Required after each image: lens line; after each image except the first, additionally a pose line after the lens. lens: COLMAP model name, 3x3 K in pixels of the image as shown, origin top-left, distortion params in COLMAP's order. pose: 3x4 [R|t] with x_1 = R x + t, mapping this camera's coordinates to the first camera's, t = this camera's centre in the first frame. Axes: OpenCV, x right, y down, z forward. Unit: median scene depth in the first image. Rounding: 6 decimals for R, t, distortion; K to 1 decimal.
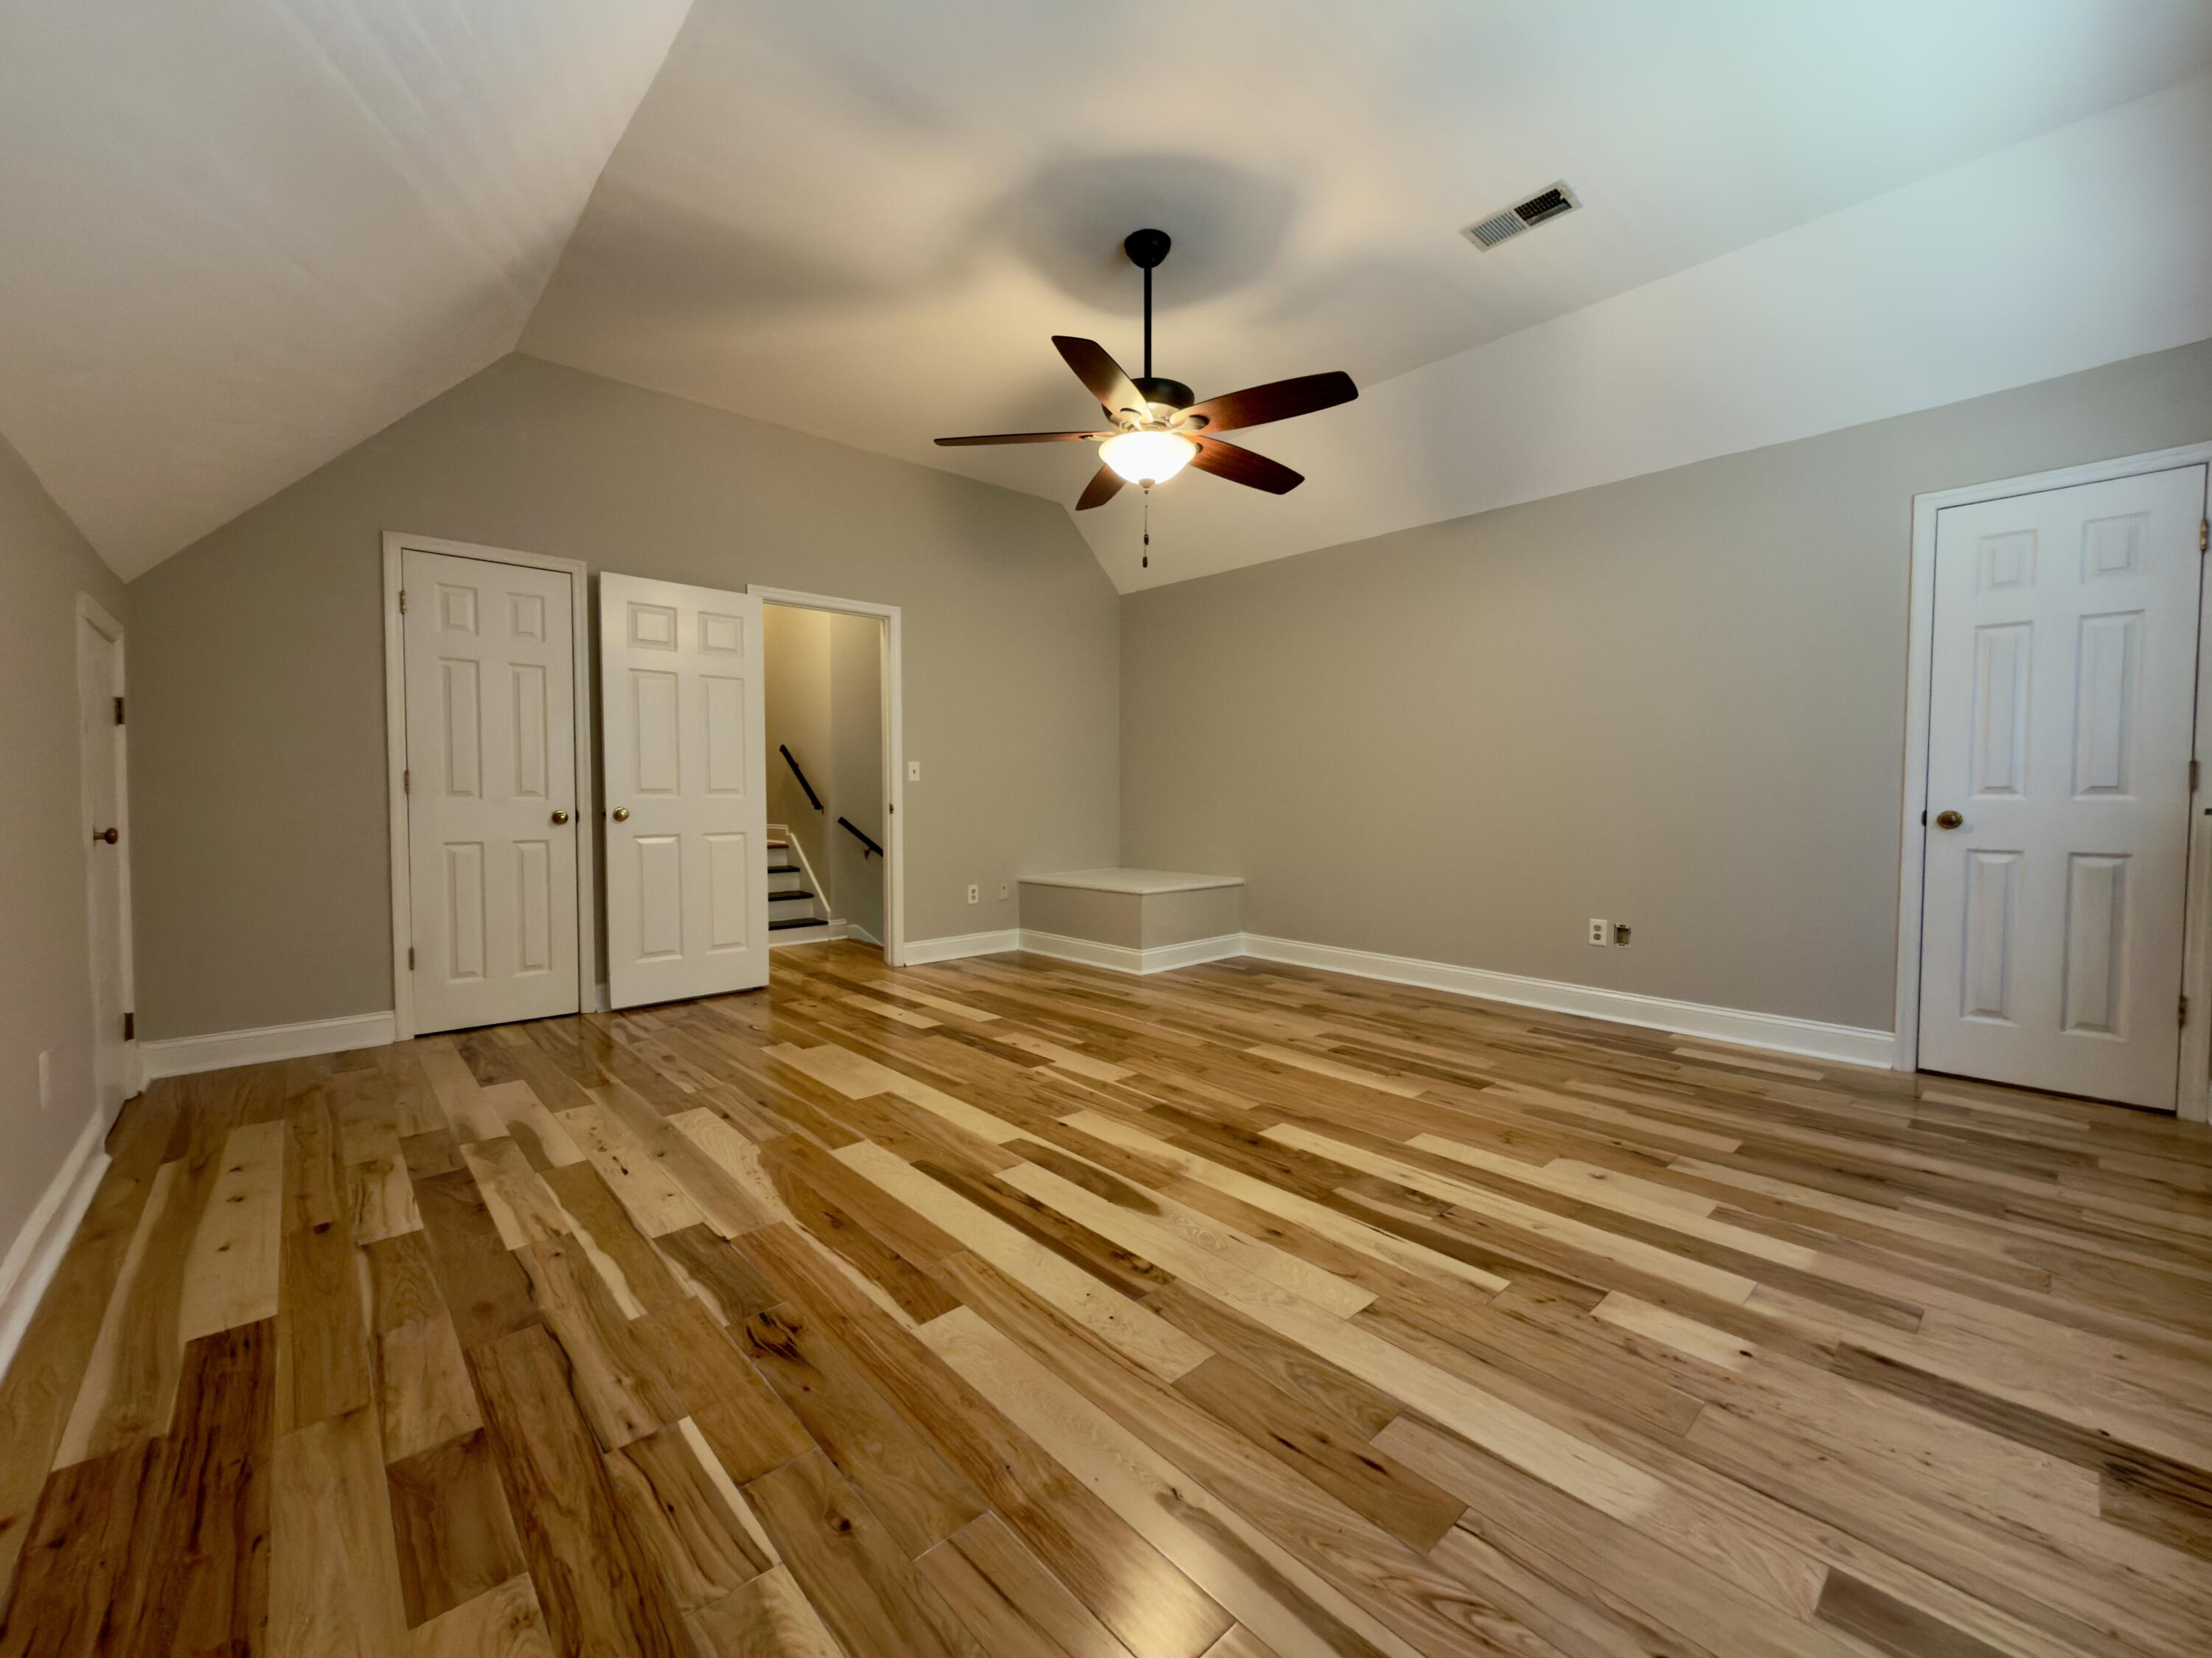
lens RADIAL K [[887.0, 0, 1107.7], [0, 887.0, 827.5], [0, 0, 1]] dist [0.000139, -0.000521]
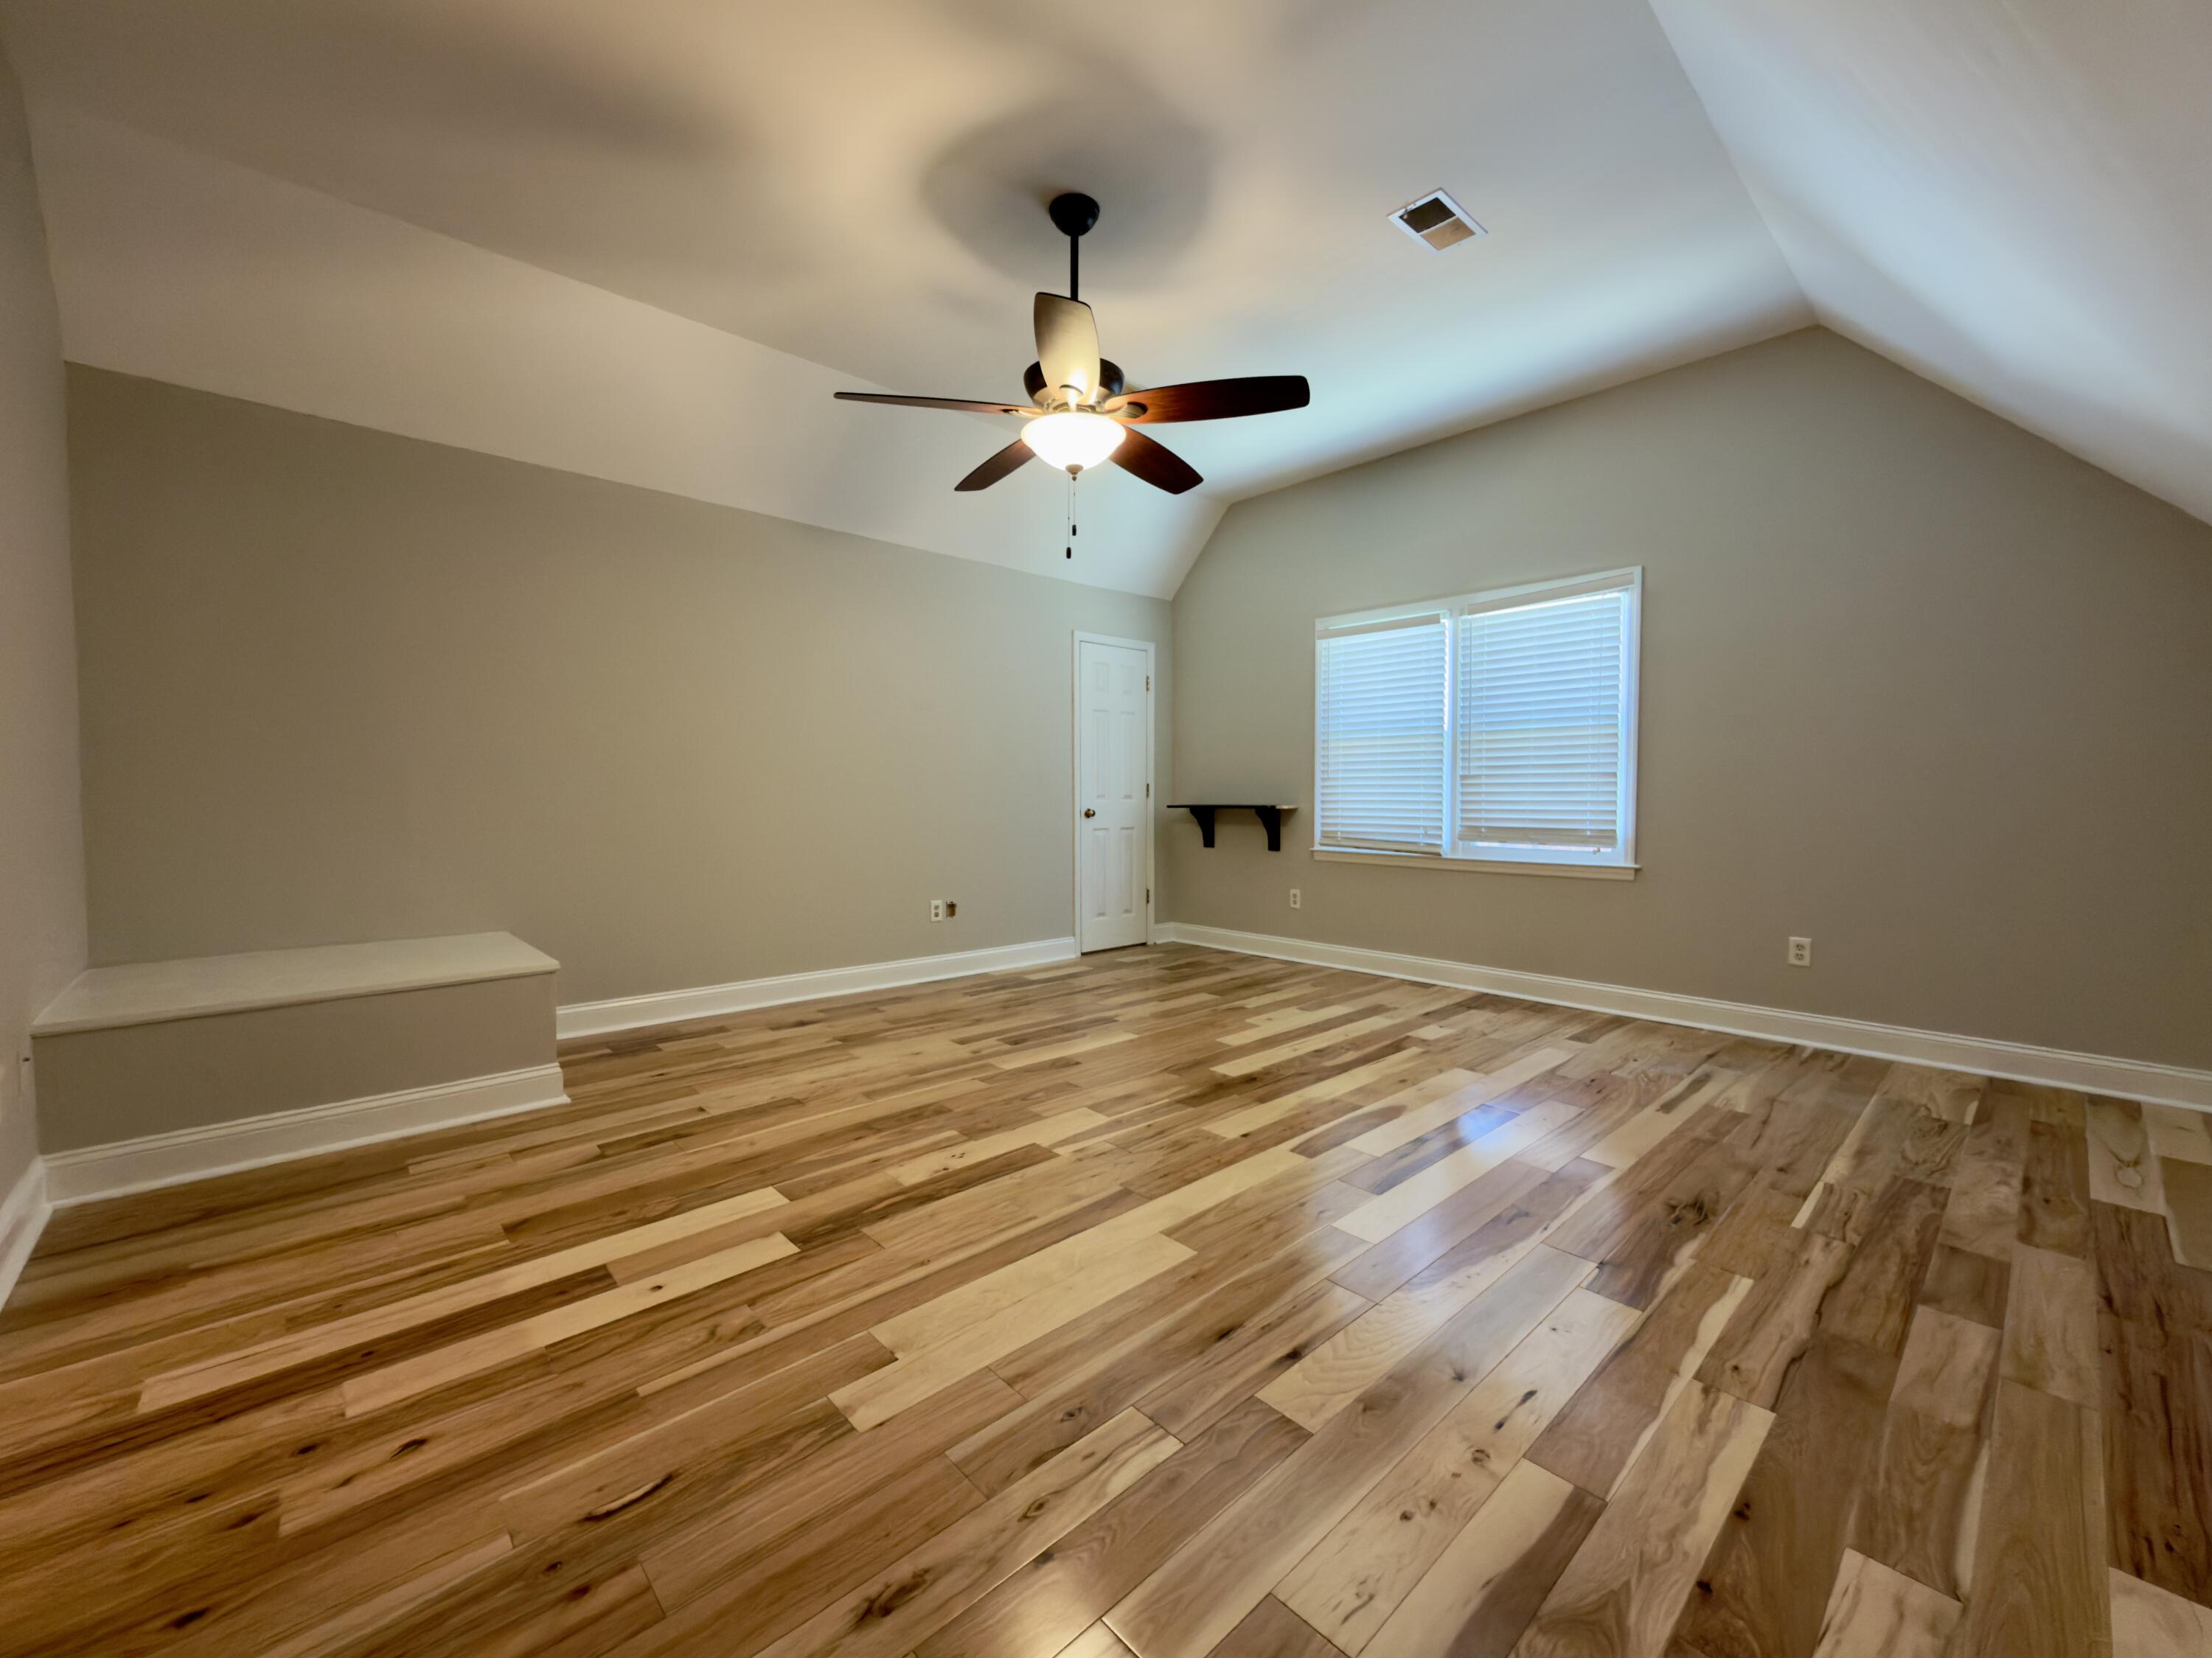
lens RADIAL K [[887.0, 0, 1108.1], [0, 887.0, 827.7], [0, 0, 1]] dist [0.000139, -0.000521]
pose [[-0.002039, -0.039358, 0.999223, -1.071762], [0.038250, 0.998491, 0.039407, -0.060330], [-0.999266, 0.038301, -0.000531, 1.175866]]
